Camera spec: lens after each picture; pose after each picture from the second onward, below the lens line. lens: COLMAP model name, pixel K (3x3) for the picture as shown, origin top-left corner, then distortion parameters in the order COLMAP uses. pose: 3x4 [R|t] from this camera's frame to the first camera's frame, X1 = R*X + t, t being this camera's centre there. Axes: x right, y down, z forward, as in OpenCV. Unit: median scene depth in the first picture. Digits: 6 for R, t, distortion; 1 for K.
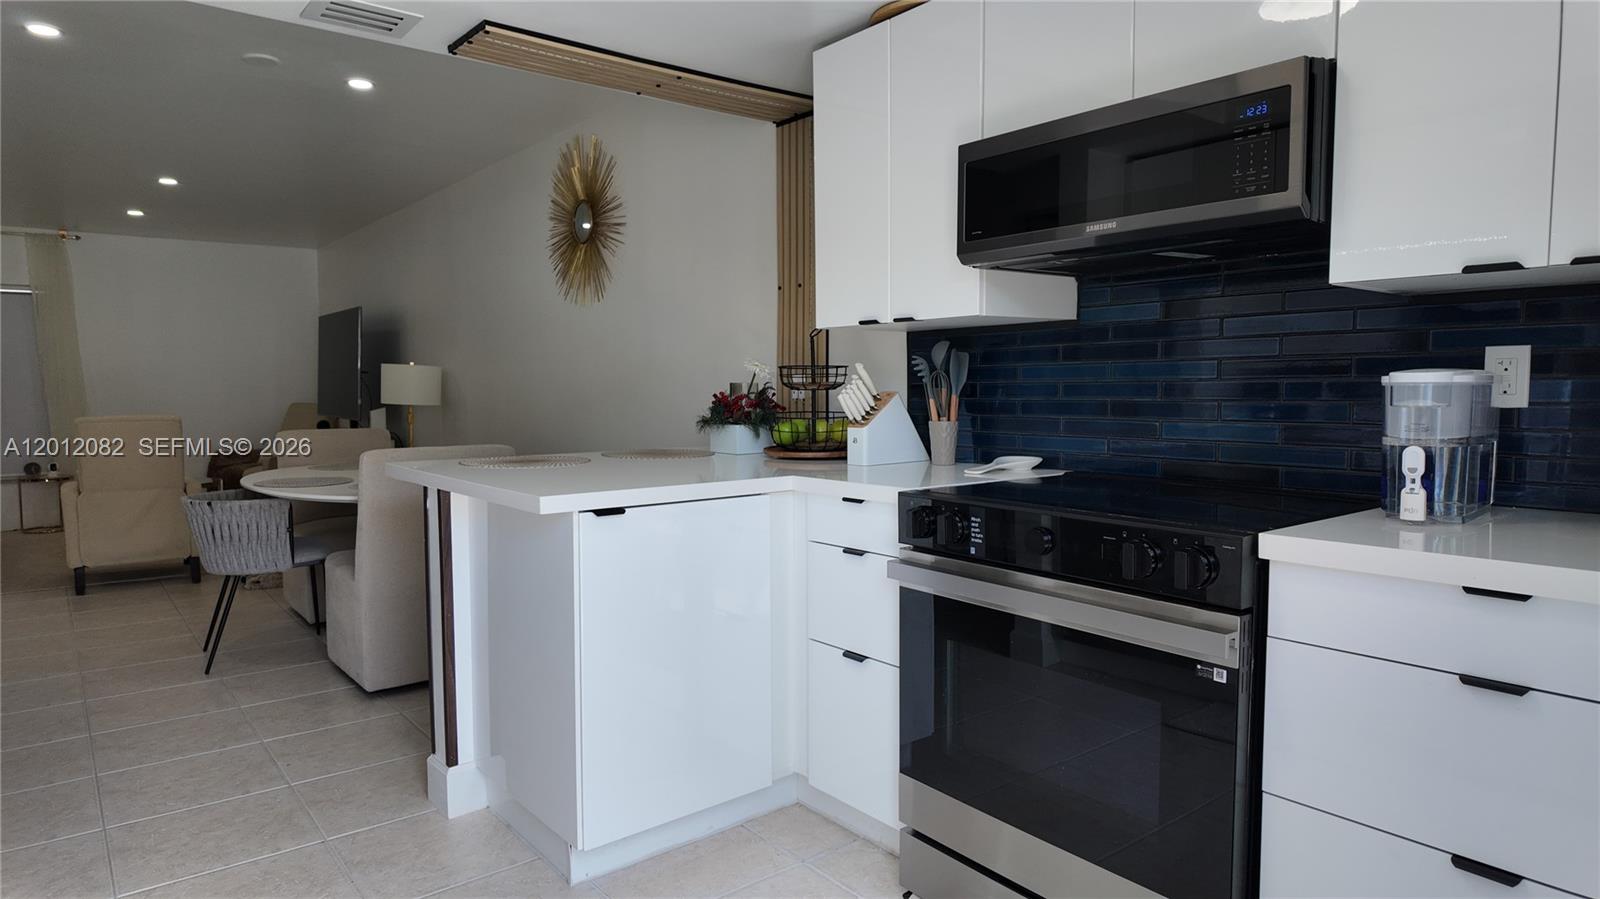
lens RADIAL K [[951.9, 0, 815.5], [0, 951.9, 455.6], [0, 0, 1]] dist [0.000228, -0.001494]
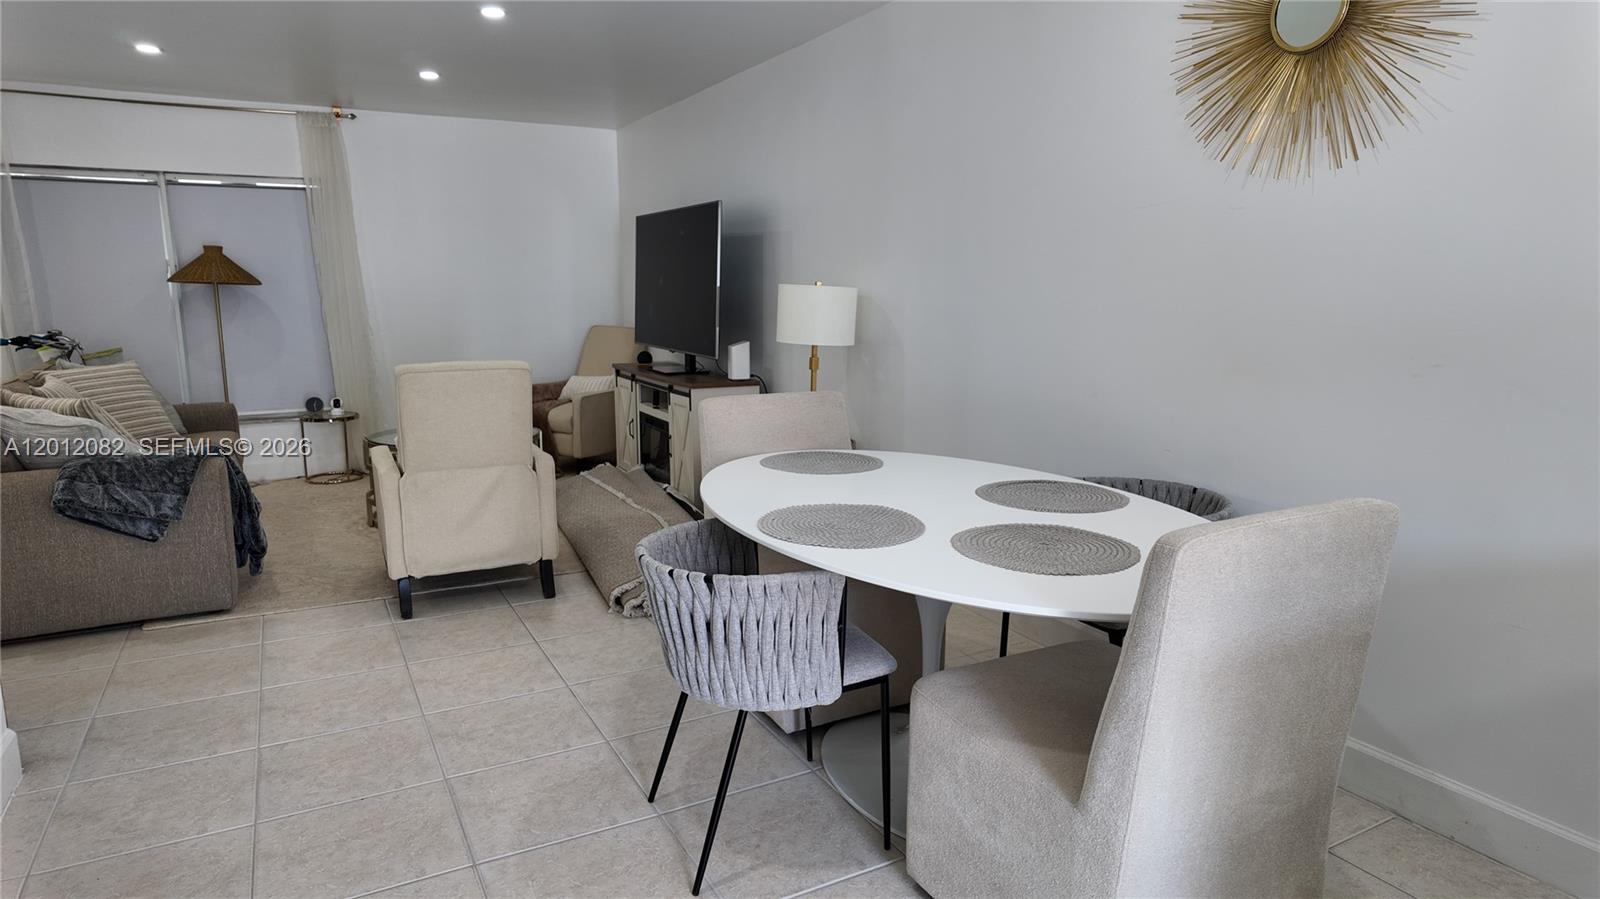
lens RADIAL K [[951.9, 0, 815.5], [0, 951.9, 455.6], [0, 0, 1]] dist [0.000228, -0.001494]
pose [[0.984463, 0.037298, -0.171585, -0.346788], [-0.020031, 0.994656, 0.101280, -0.048233], [0.174446, -0.096269, 0.979949, 0.361011]]
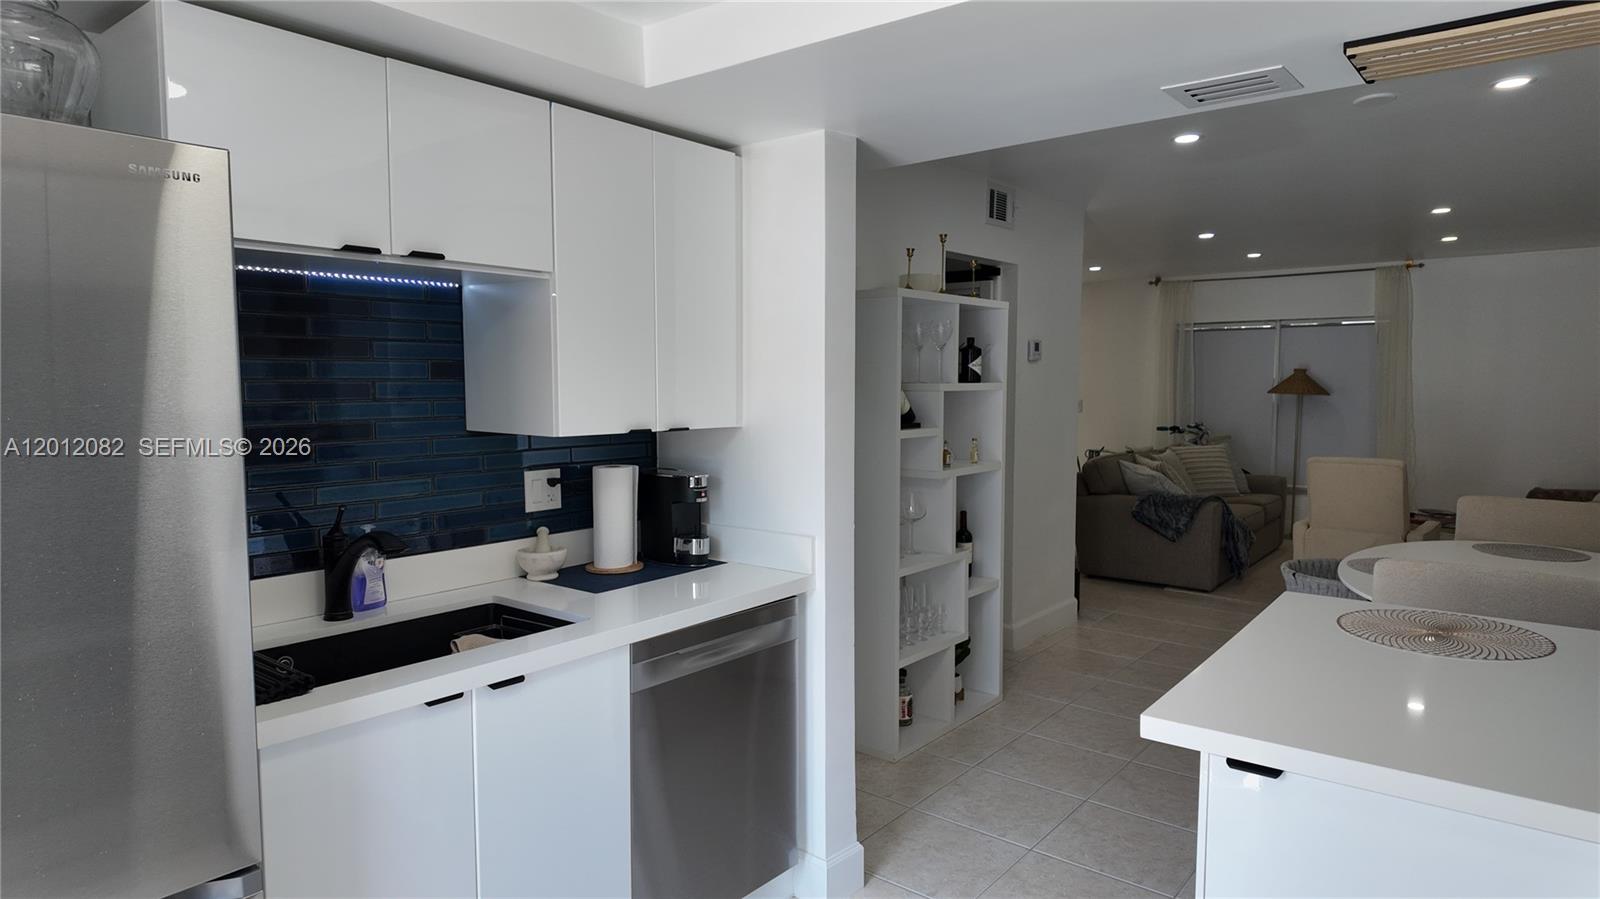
lens RADIAL K [[934.5, 0, 800.0], [0, 934.5, 449.5], [0, 0, 1]] dist [0.106490, -0.122650]
pose [[0.209645, 0.077015, -0.974740, 0.138754], [-0.070400, 0.995495, 0.063514, -0.071717], [0.975240, 0.055307, 0.214122, 0.200548]]
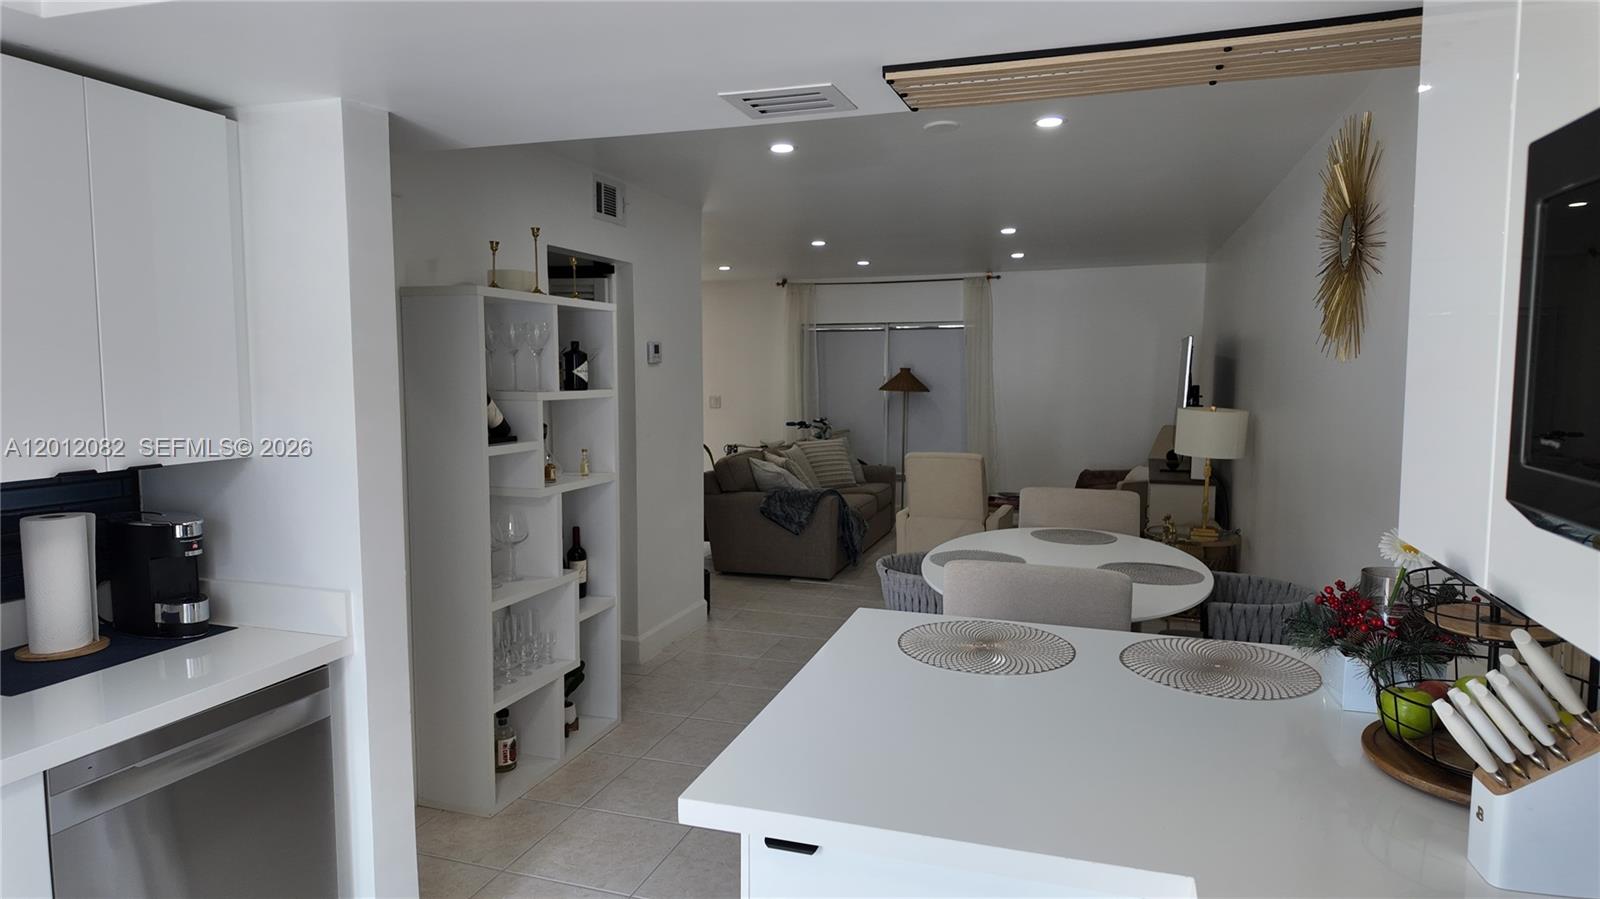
lens RADIAL K [[934.5, 0, 800.0], [0, 934.5, 449.5], [0, 0, 1]] dist [0.106490, -0.122650]
pose [[0.538376, 0.078546, -0.839036, 0.110217], [-0.065148, 0.996546, 0.051489, -0.089175], [0.840183, 0.026941, 0.541634, 0.252859]]
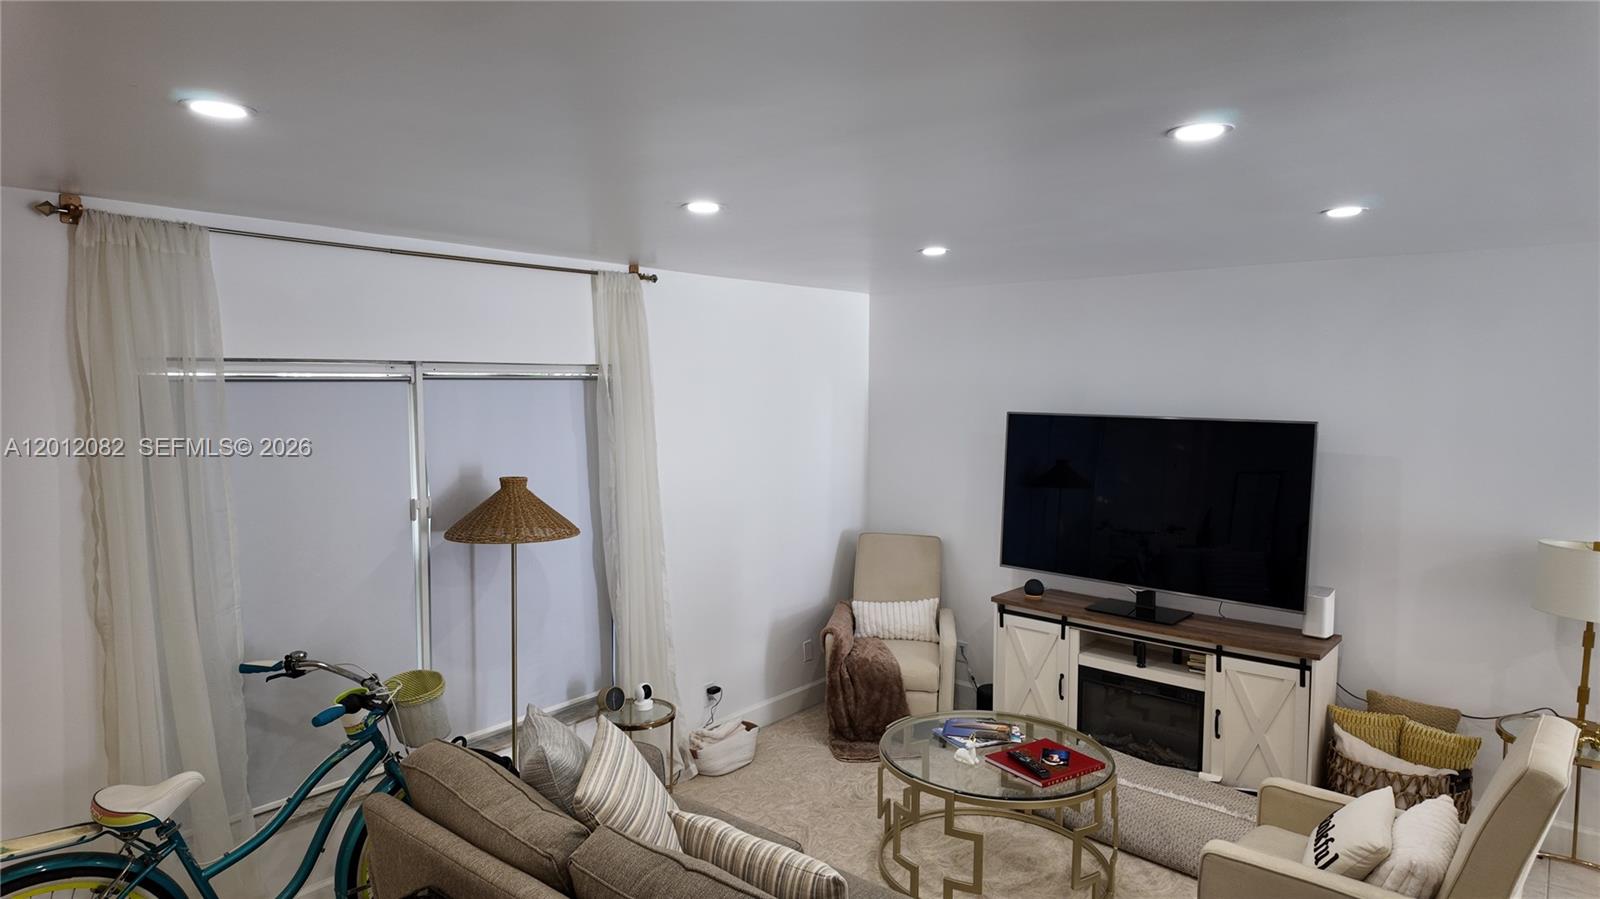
lens RADIAL K [[901.8, 0, 800.0], [0, 901.8, 449.5], [0, 0, 1]] dist [0.000693, 0.000182]
pose [[0.981237, -0.007767, 0.192648, -1.132632], [0.006775, 0.999960, 0.005807, -0.183931], [-0.192686, -0.004392, 0.981251, 0.646573]]
